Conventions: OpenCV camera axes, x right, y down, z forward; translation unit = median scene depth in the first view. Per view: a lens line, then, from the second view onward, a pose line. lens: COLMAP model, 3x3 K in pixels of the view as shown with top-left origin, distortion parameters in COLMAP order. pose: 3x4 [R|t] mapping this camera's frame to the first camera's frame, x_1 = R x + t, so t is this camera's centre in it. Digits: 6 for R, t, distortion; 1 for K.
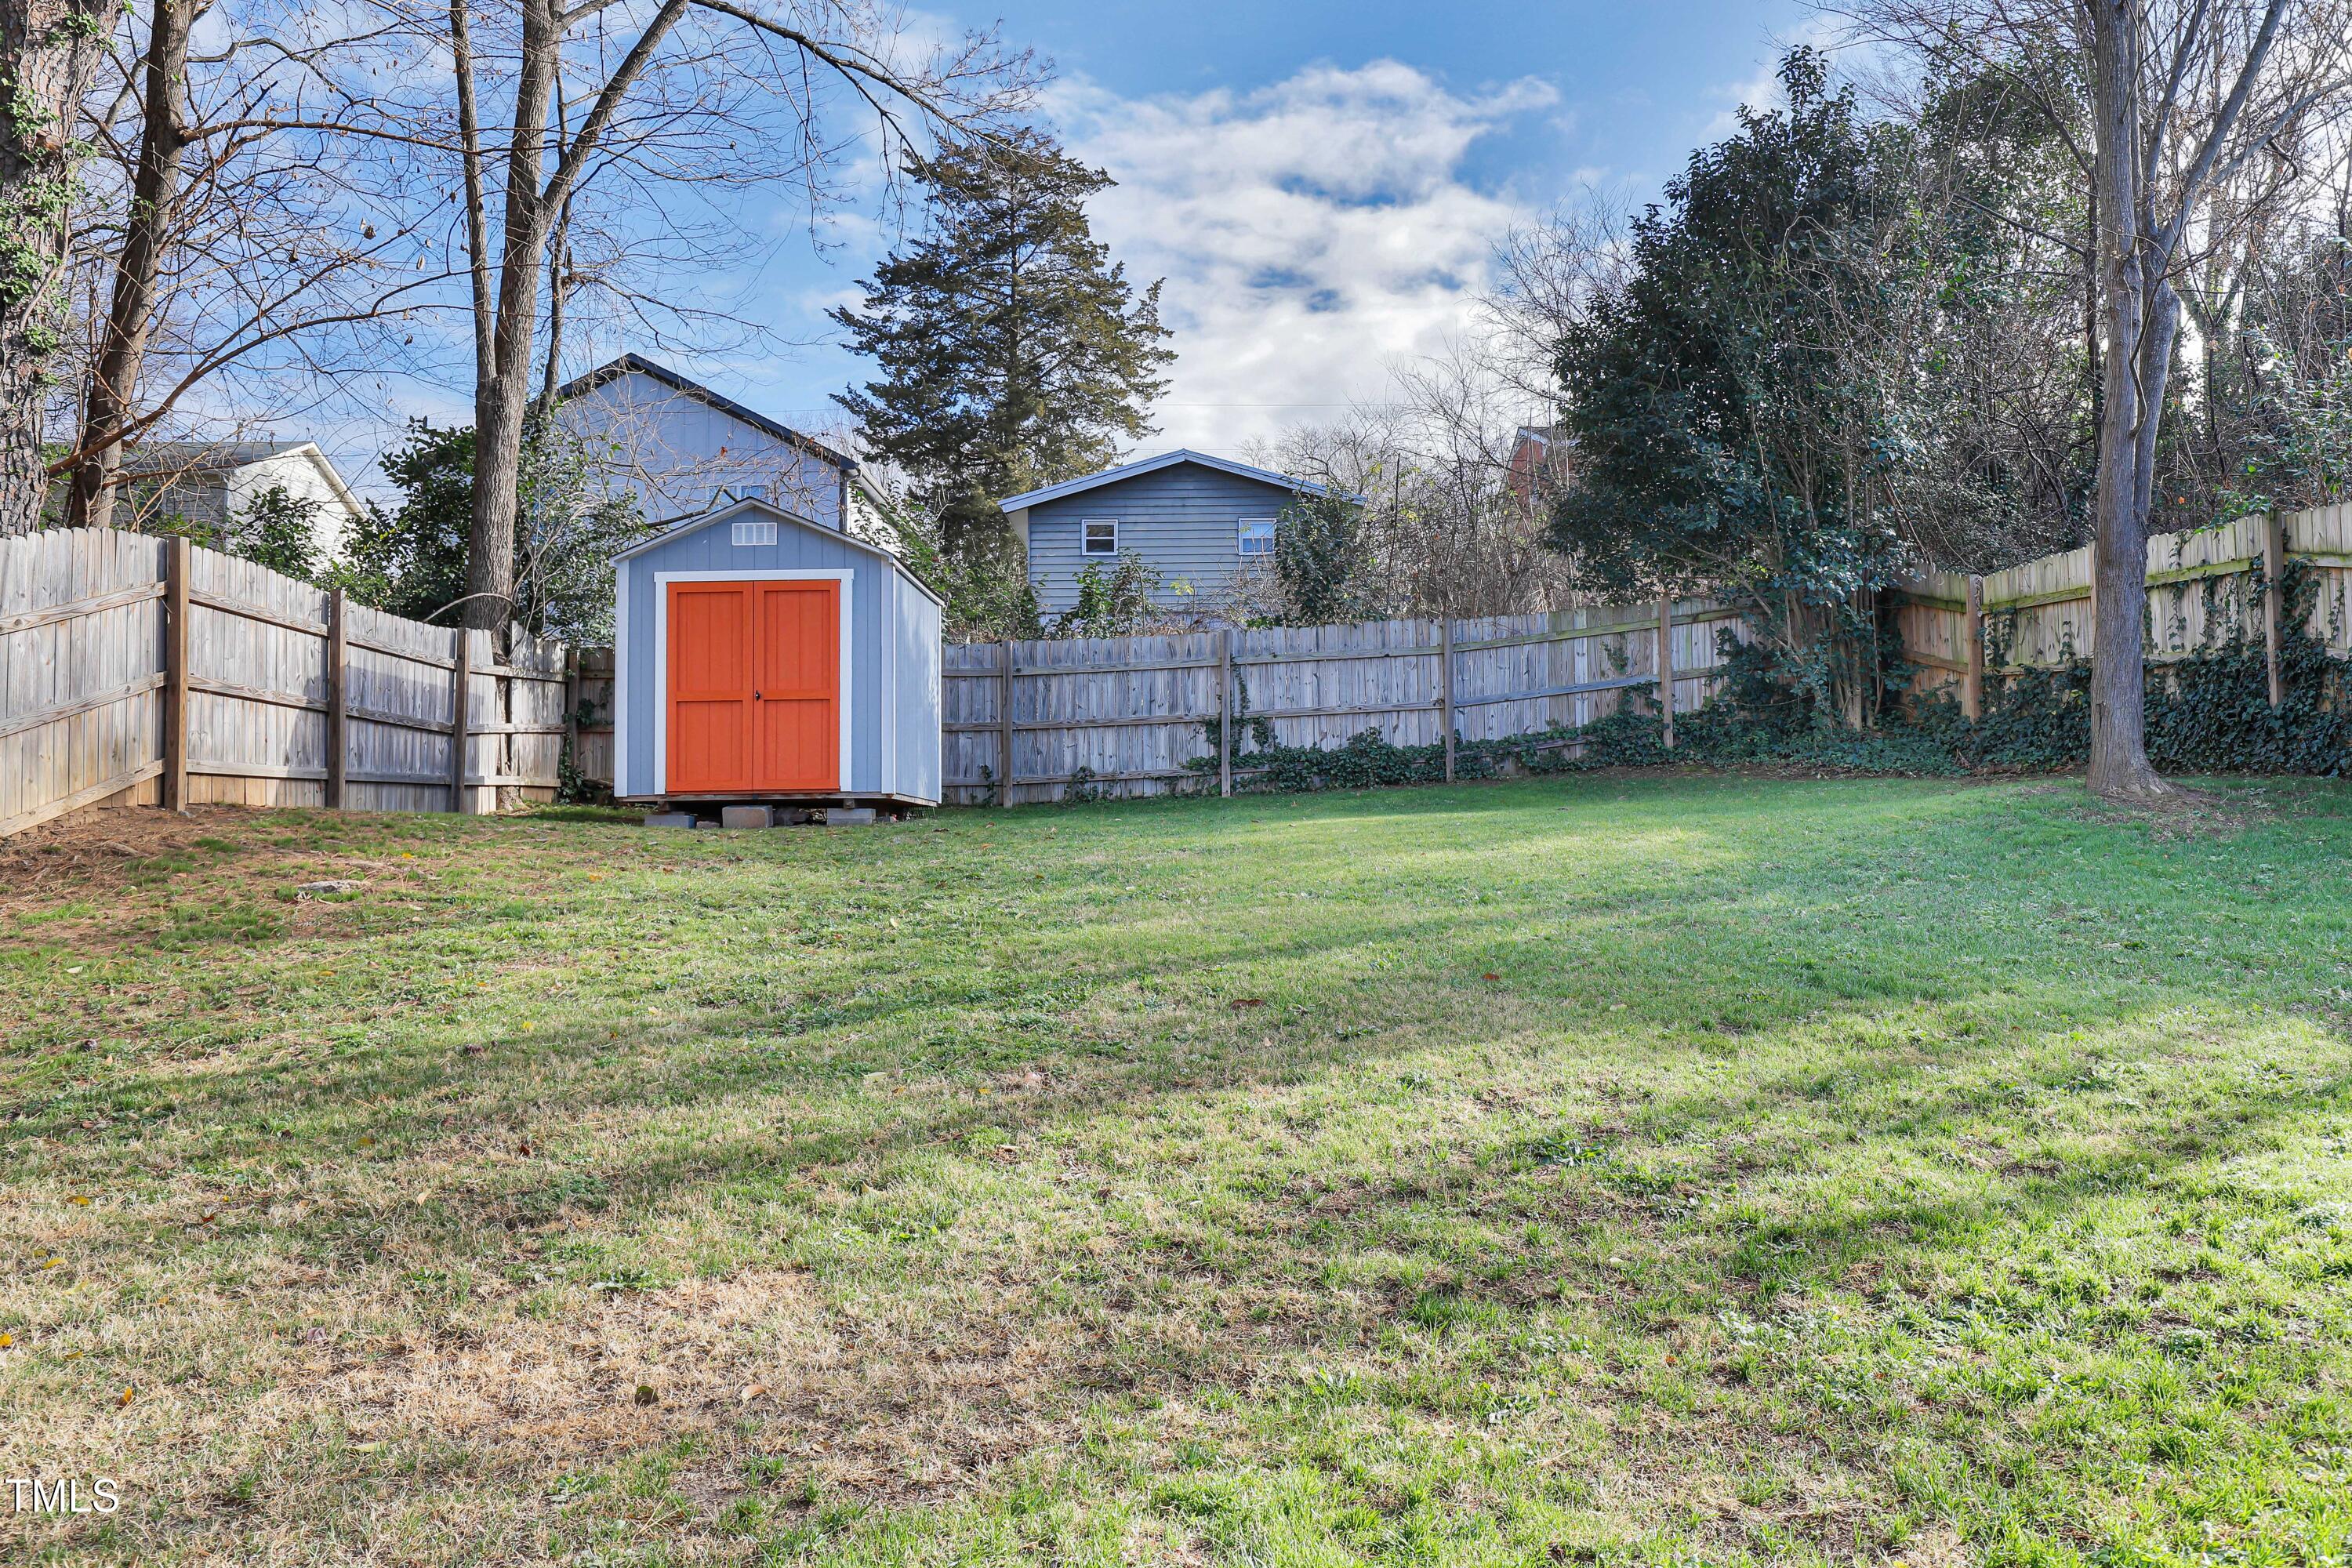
lens RADIAL K [[1693.6, 0, 1184.1], [0, 1693.6, 795.2], [0, 0, 1]] dist [0.006320, 0.001173]
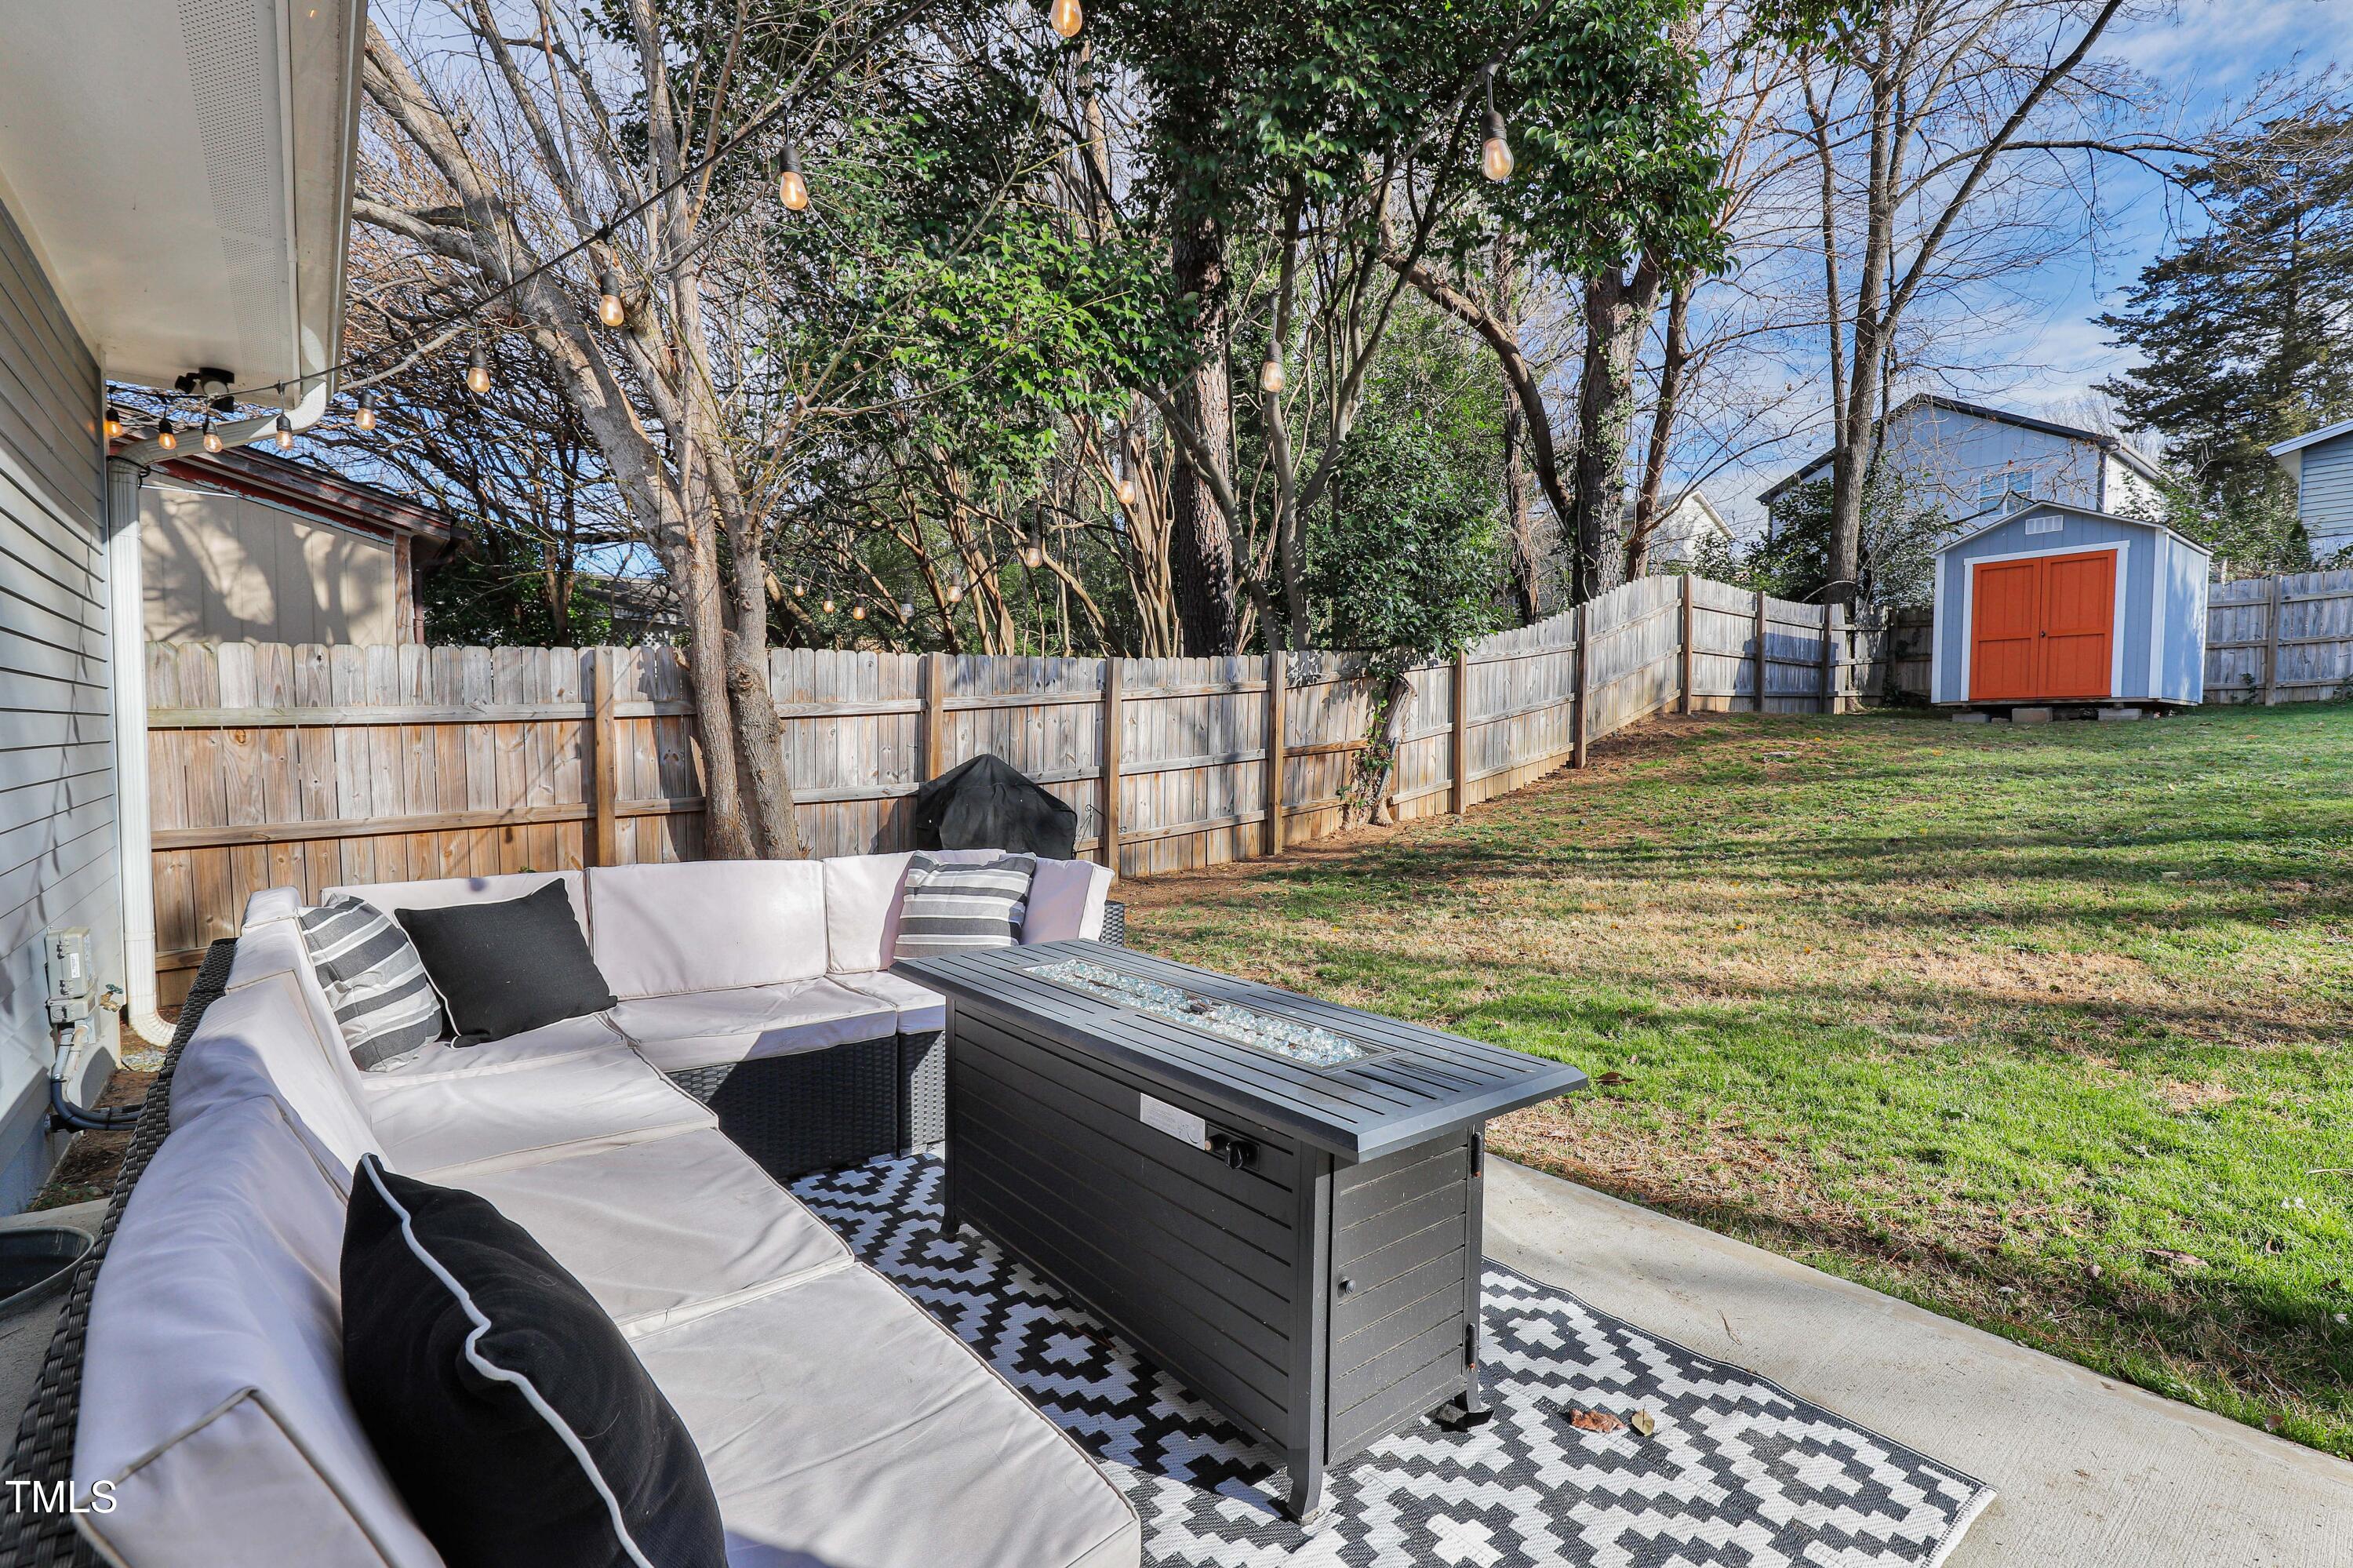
lens RADIAL K [[1069.2, 0, 1188.2], [0, 1069.2, 790.6], [0, 0, 1]] dist [-0.005144, 0.000602]
pose [[0.631369, 0.050768, -0.773819, 0.007386], [0.018596, 0.996577, 0.080556, -0.008851], [0.775259, -0.065250, 0.628264, -0.161183]]
